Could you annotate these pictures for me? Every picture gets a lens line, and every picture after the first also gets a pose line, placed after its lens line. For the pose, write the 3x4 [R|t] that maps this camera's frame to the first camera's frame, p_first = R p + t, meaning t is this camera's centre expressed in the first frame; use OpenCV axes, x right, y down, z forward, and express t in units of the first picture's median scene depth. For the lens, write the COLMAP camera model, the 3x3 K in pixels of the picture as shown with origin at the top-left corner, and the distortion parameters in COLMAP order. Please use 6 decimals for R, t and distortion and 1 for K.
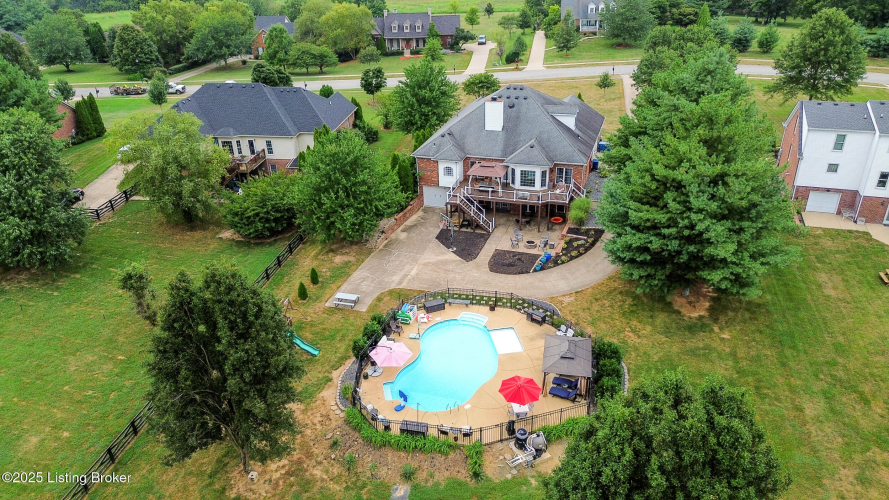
lens RADIAL K [[621.5, 0, 449.3], [0, 621.5, 252.2], [0, 0, 1]] dist [0.065427, -0.065109]
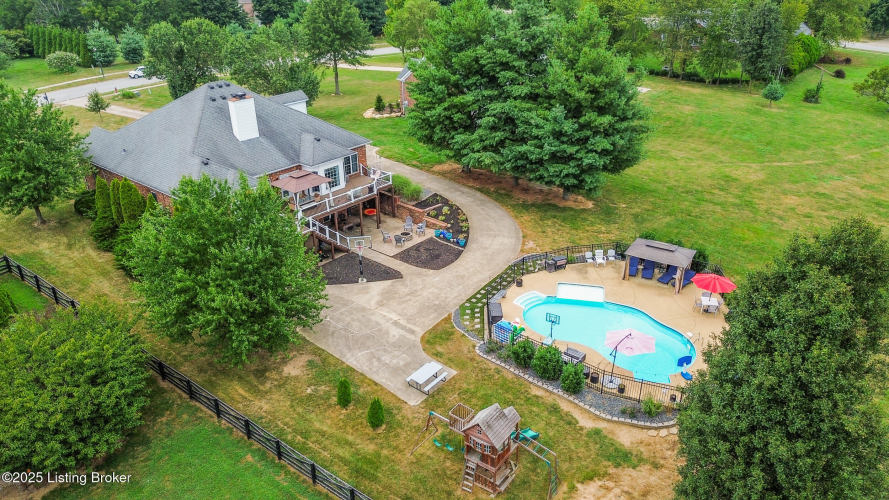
lens RADIAL K [[621.5, 0, 449.3], [0, 621.5, 252.2], [0, 0, 1]] dist [0.065427, -0.065109]
pose [[0.362537, -0.382771, 0.849737, -0.588339], [0.430246, 0.877530, 0.211729, -0.149971], [-0.826714, 0.288836, 0.482823, 0.553519]]
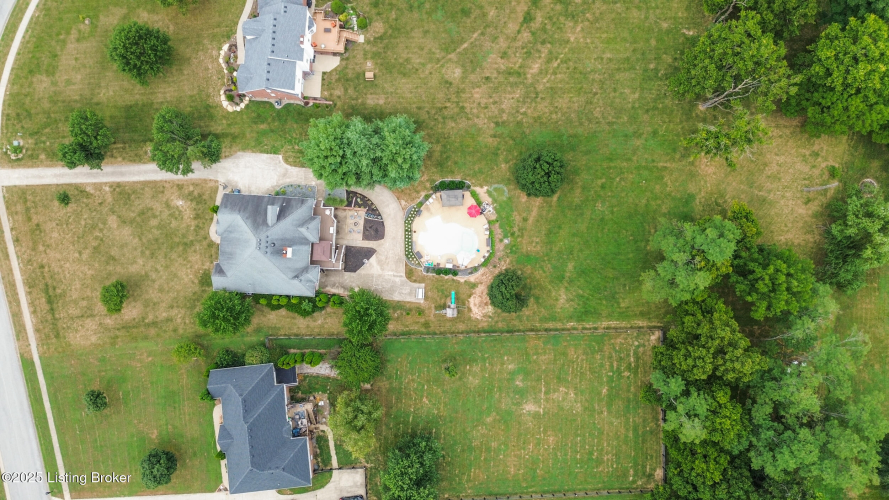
lens RADIAL K [[621.5, 0, 449.3], [0, 621.5, 252.2], [0, 0, 1]] dist [0.065427, -0.065109]
pose [[-0.247401, -0.967810, 0.046226, -0.132931], [0.459783, -0.075272, 0.884836, -1.725122], [-0.852873, 0.240163, 0.463604, -0.199275]]
